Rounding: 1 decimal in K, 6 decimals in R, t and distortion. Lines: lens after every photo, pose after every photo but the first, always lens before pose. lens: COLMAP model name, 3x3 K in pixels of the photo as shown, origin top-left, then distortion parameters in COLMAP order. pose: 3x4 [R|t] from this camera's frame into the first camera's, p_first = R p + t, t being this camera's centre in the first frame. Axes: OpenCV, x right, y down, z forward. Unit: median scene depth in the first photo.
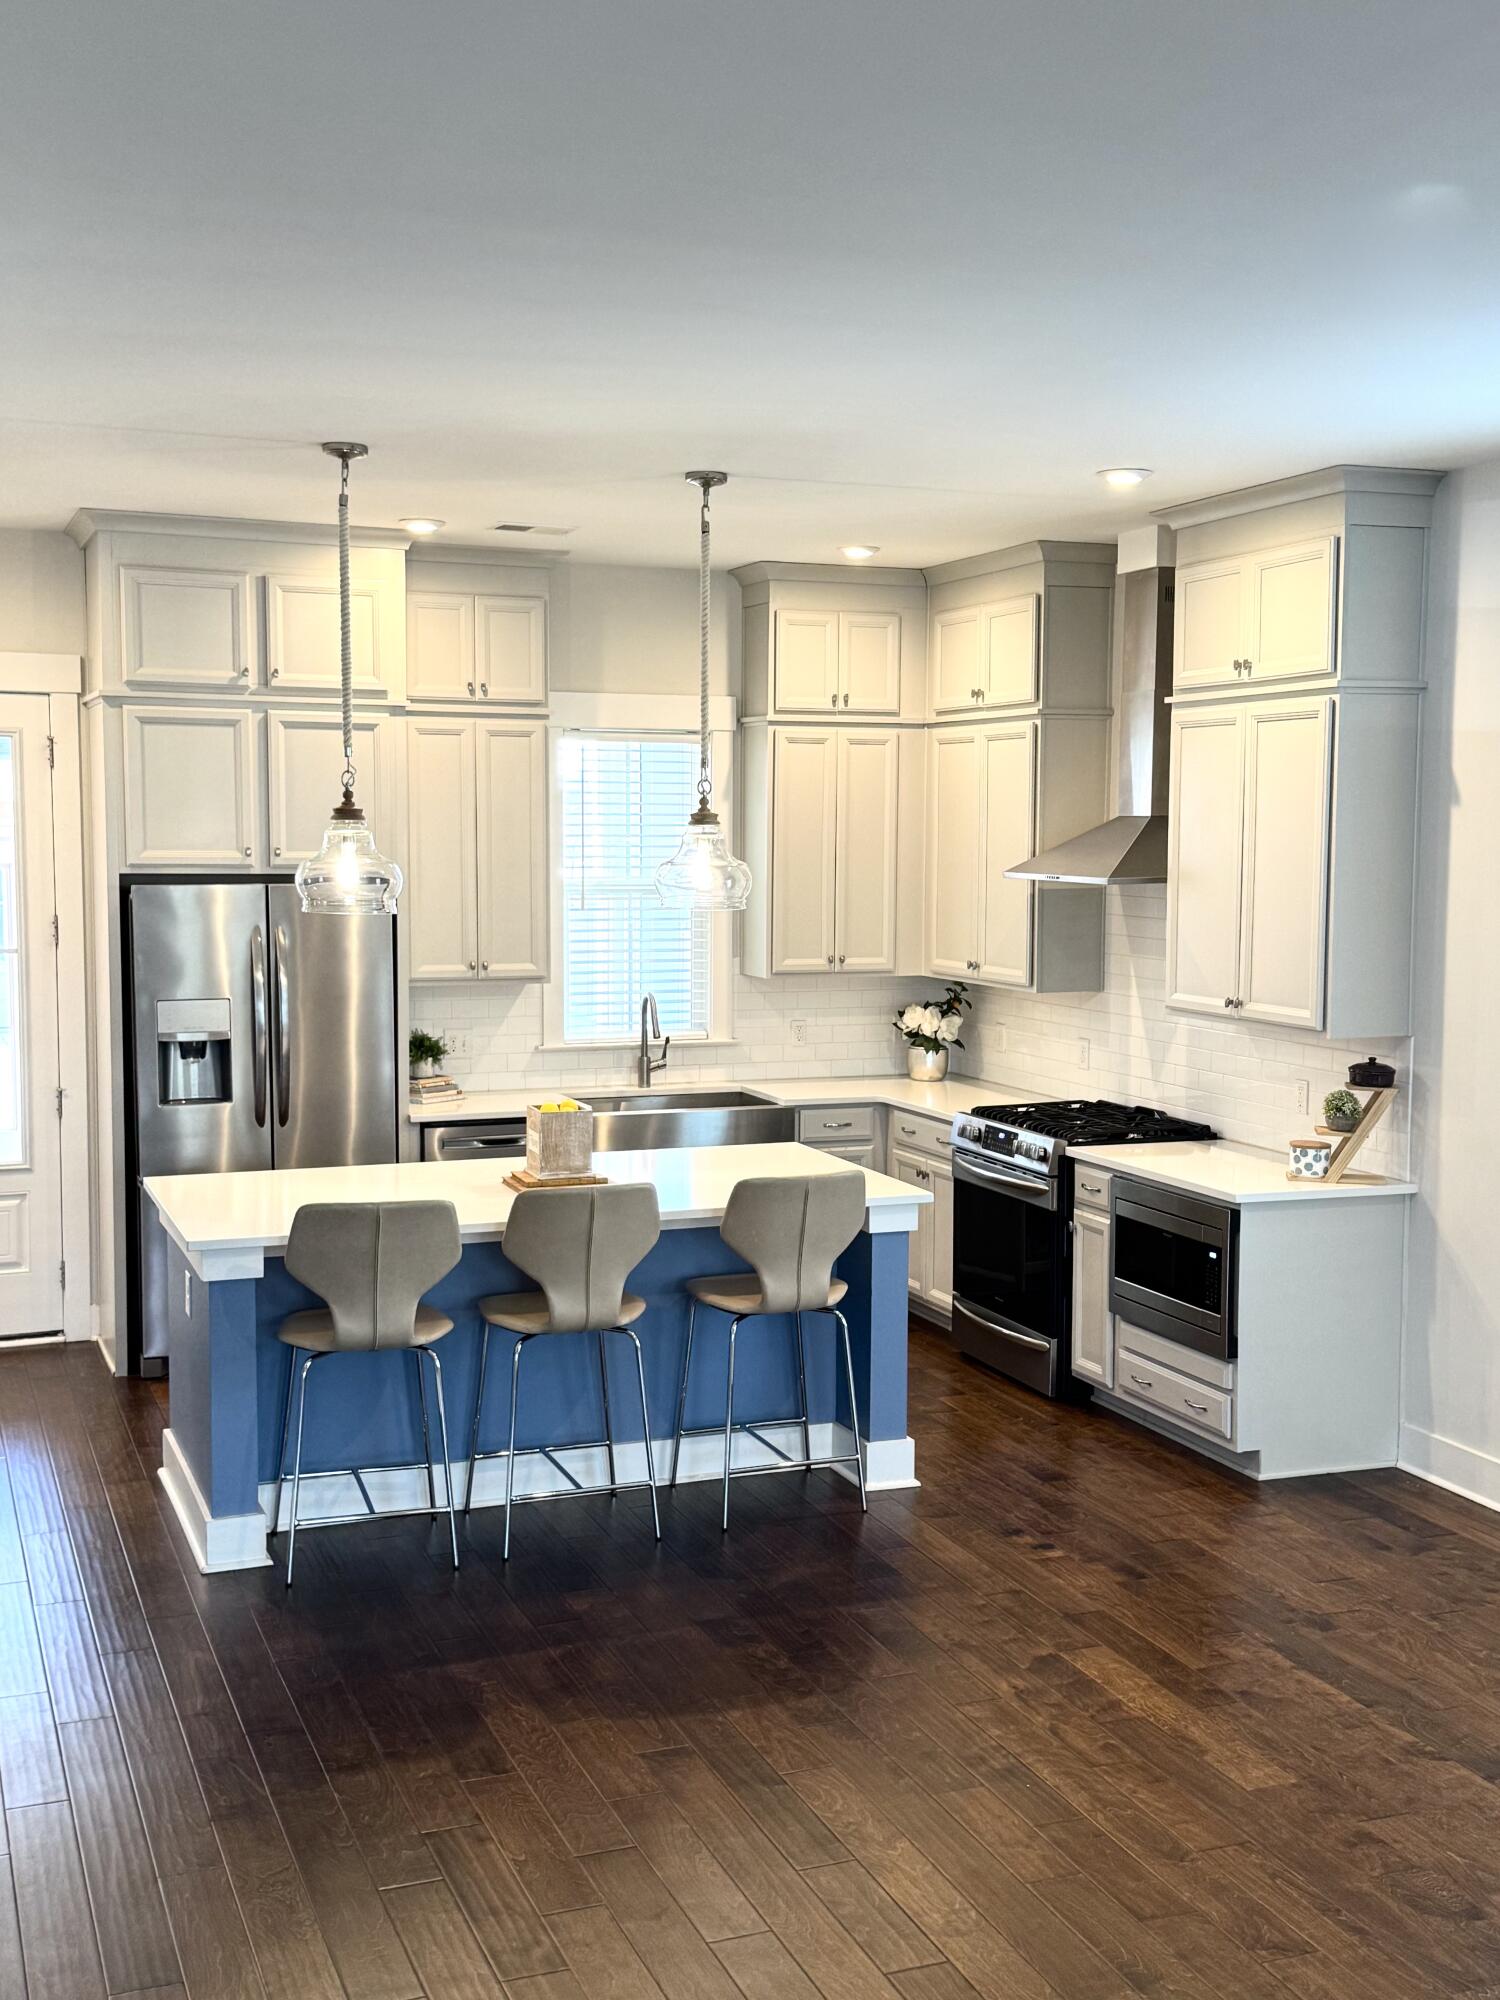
lens RADIAL K [[2205.2, 0, 753.2], [0, 2205.2, 1018.5], [0, 0, 1]] dist [0.125736, 0.000000]
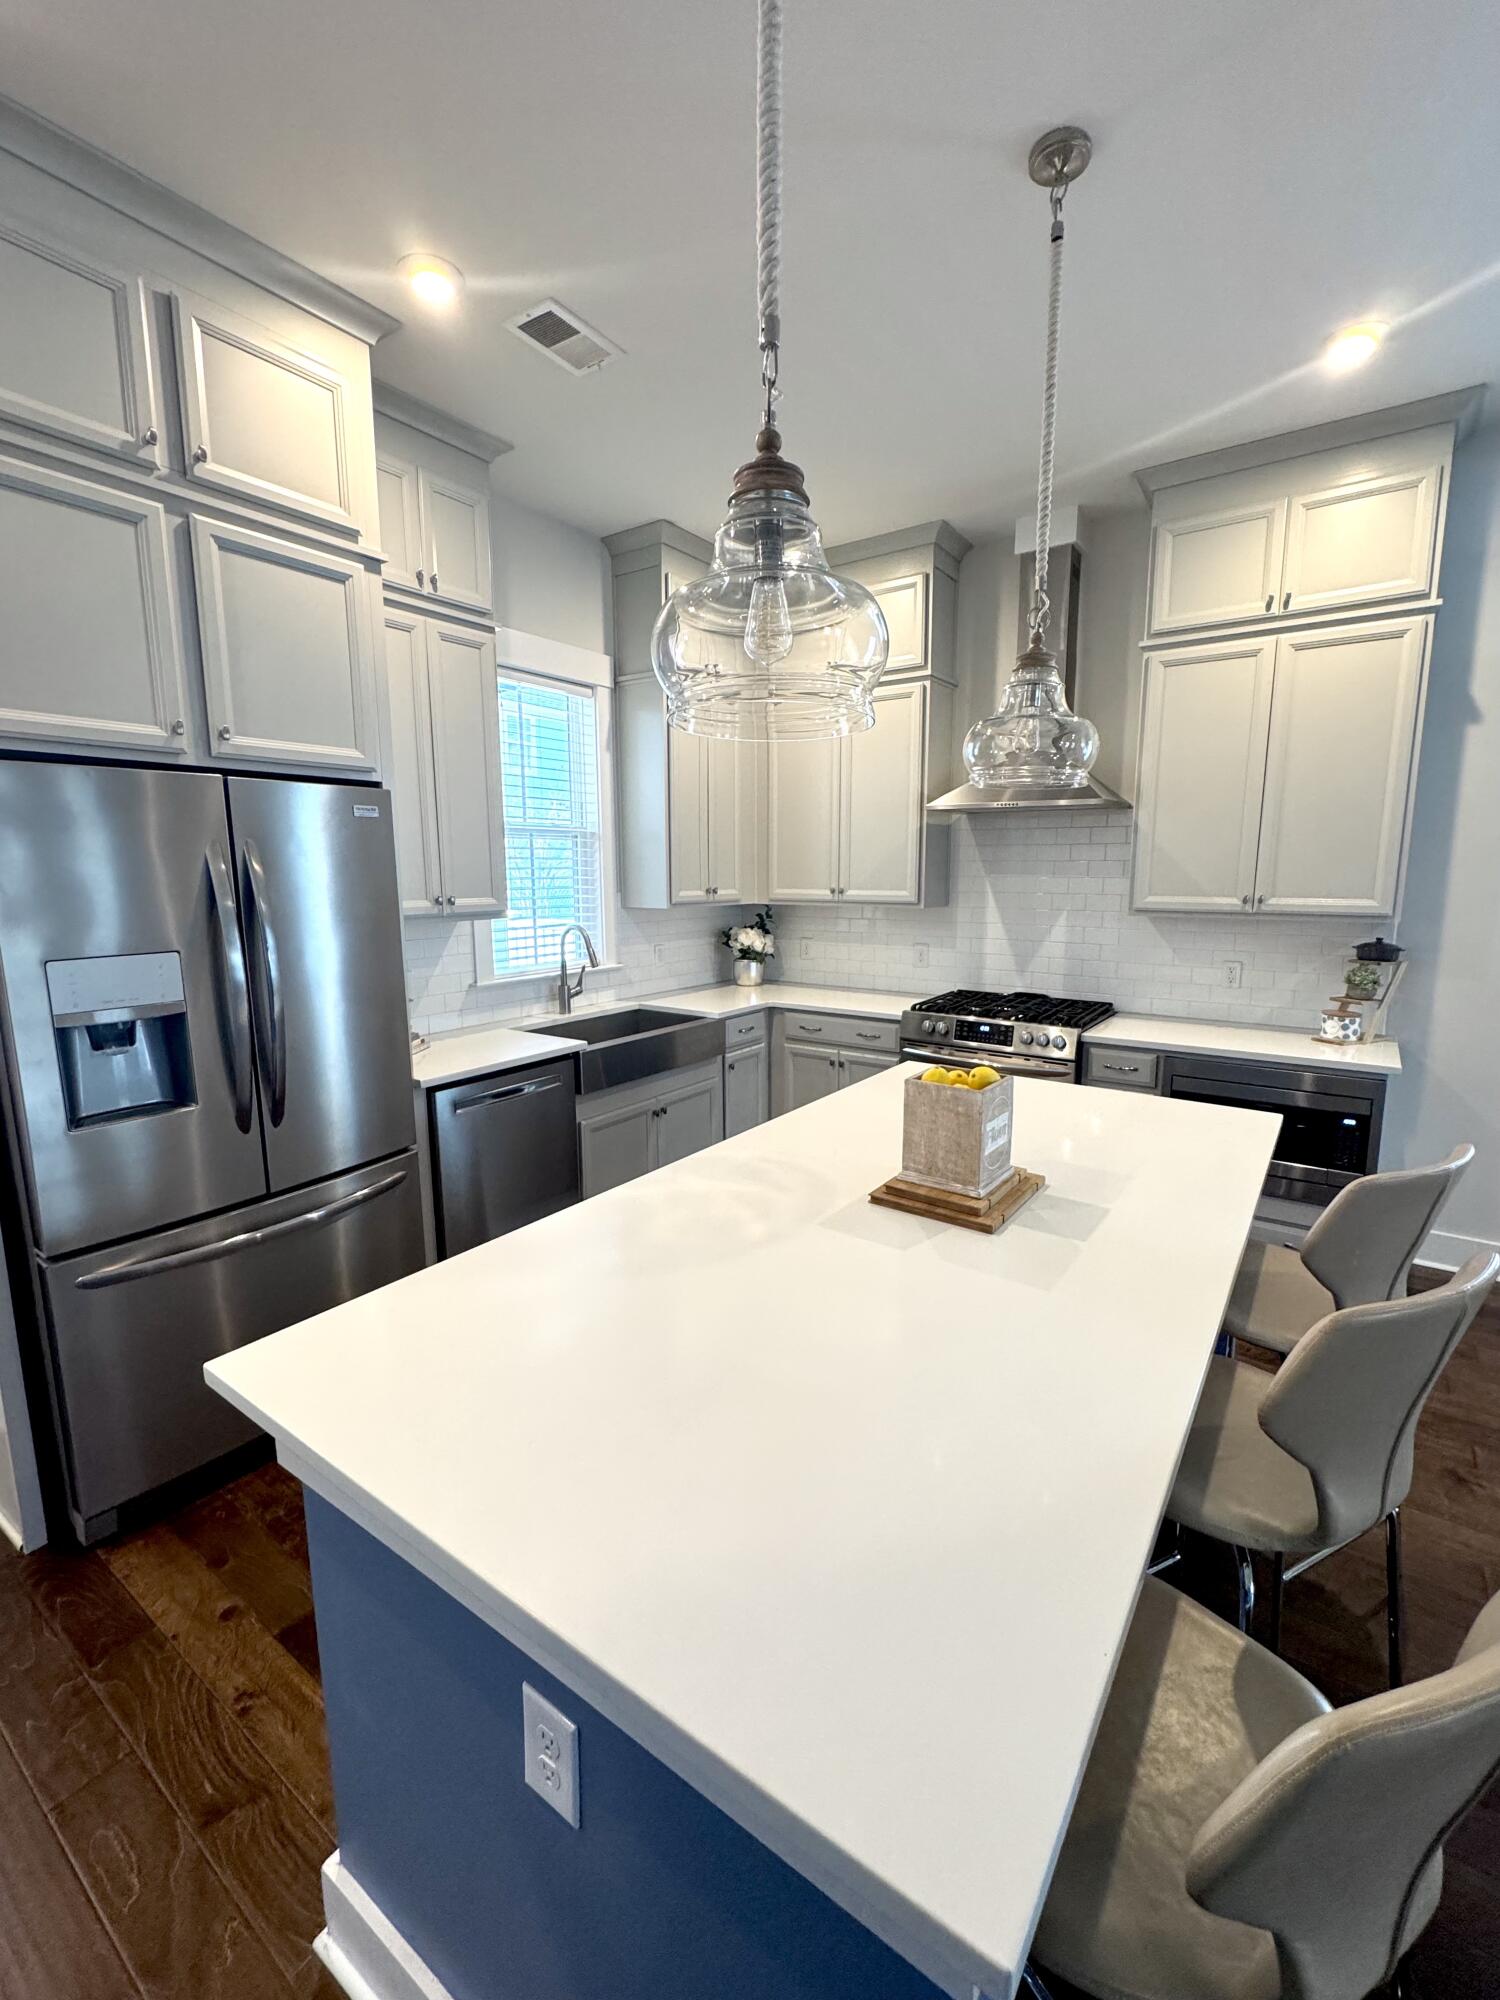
lens RADIAL K [[851.3, 0, 756.9], [0, 851.3, 1001.0], [0, 0, 1]] dist [-0.003576, 0.000035]
pose [[0.833729, -0.093324, 0.544230, -0.229226], [0.056483, 0.994858, 0.084069, -0.005622], [-0.549277, -0.039351, 0.834713, 0.691697]]
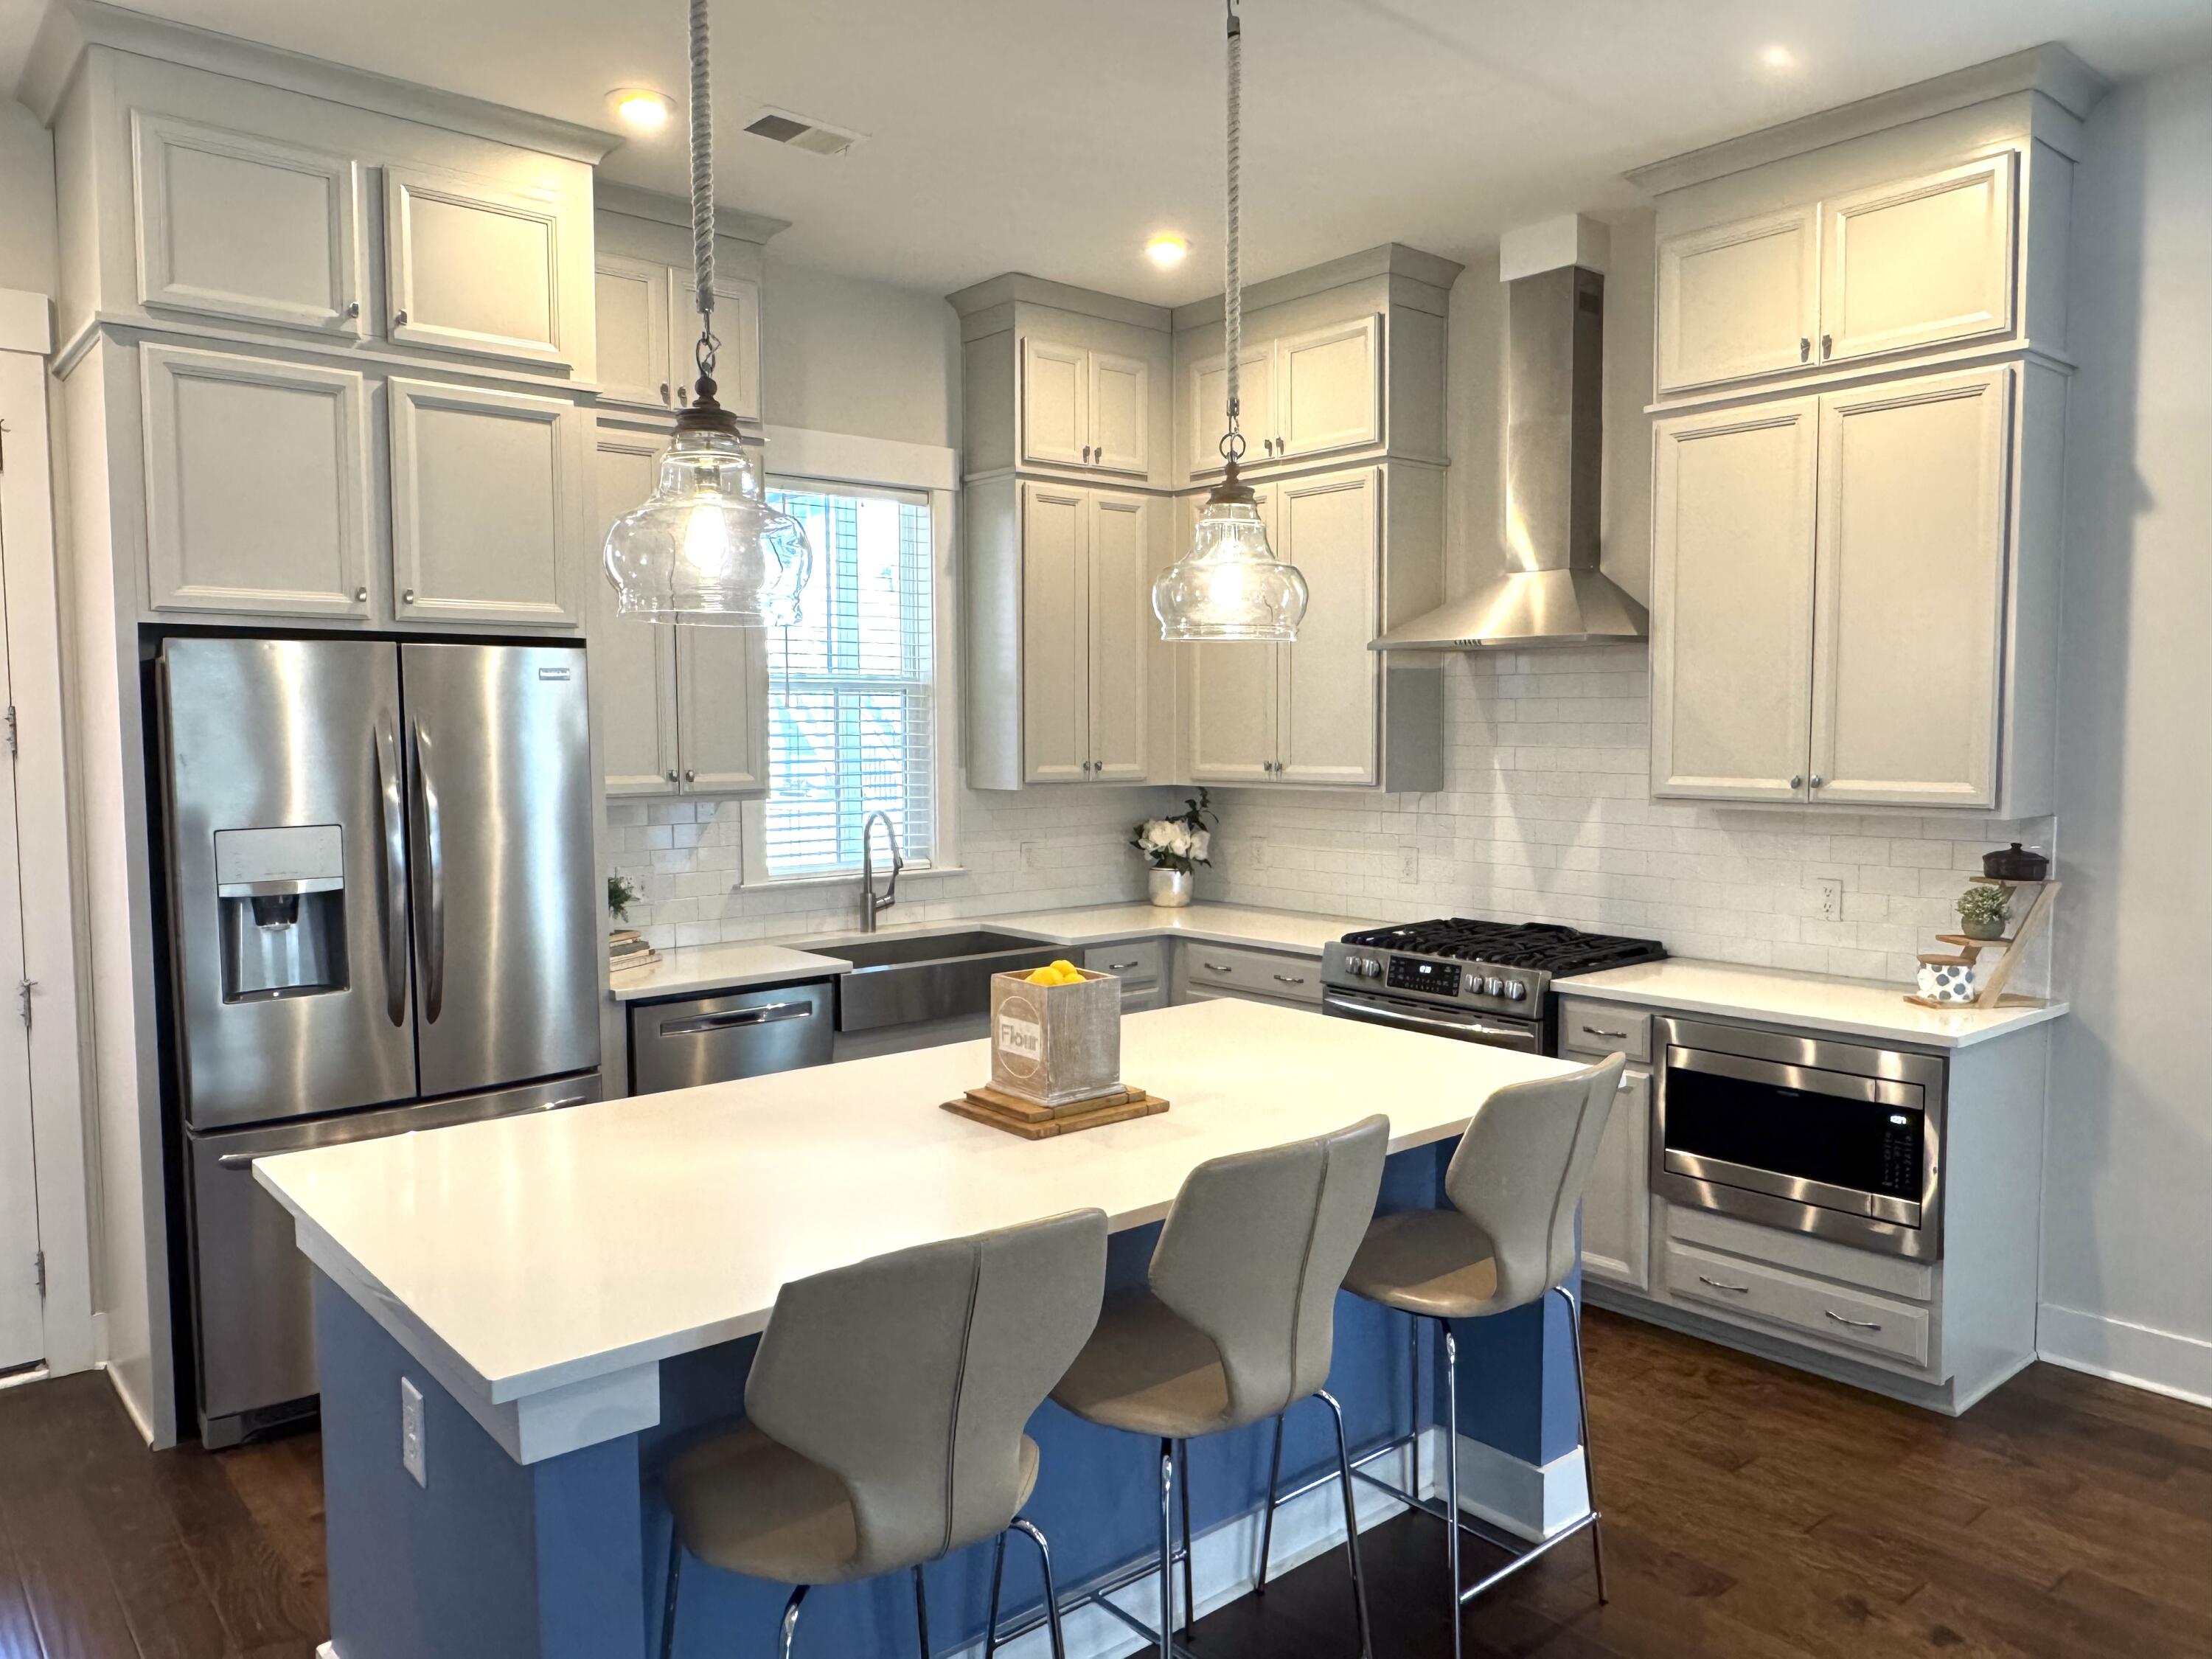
lens RADIAL K [[1557.0, 0, 1104.5], [0, 1557.0, 833.6], [0, 0, 1]] dist [-0.007029, 0.005474]
pose [[0.944772, -0.032519, 0.326111, -0.174003], [0.038998, 0.999150, -0.013347, 0.007740], [-0.325400, 0.025327, 0.945237, 0.511952]]
